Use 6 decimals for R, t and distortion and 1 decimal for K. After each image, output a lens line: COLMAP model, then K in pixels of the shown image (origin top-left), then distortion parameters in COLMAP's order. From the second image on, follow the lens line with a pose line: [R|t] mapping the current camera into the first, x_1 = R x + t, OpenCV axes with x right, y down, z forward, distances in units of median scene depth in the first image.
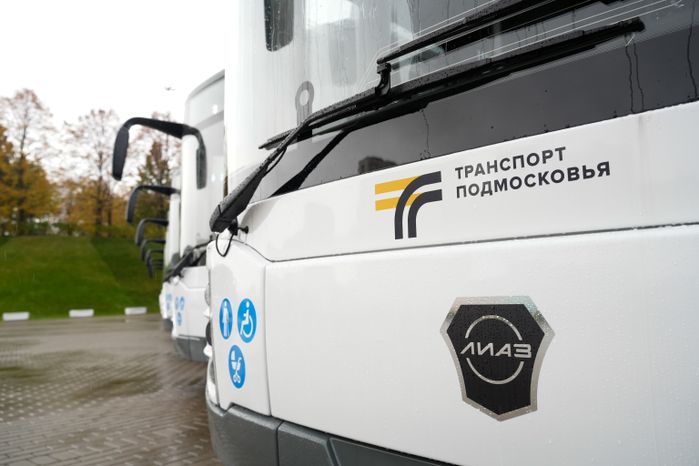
lens RADIAL K [[560.0, 0, 349.5], [0, 560.0, 233.0], [0, 0, 1]] dist [0.002188, 0.003782]
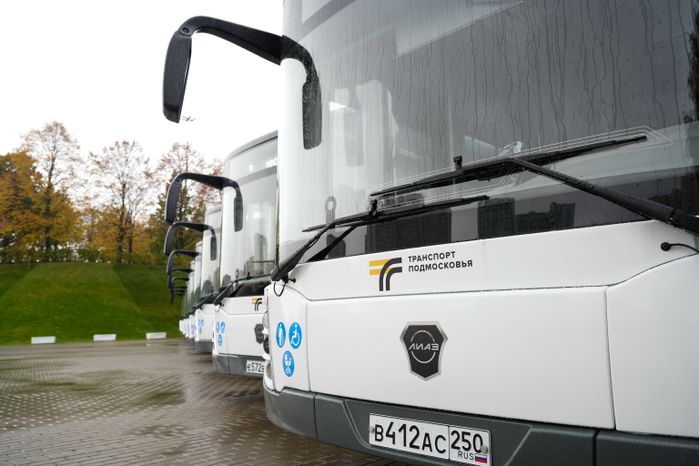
lens RADIAL K [[564.5, 0, 349.5], [0, 564.5, 233.0], [0, 0, 1]] dist [0.005283, 0.001361]
pose [[0.999686, 0.002809, -0.024916, 0.006470], [-0.003941, 0.998957, -0.045485, -0.023570], [0.024762, 0.045569, 0.998654, -0.222688]]
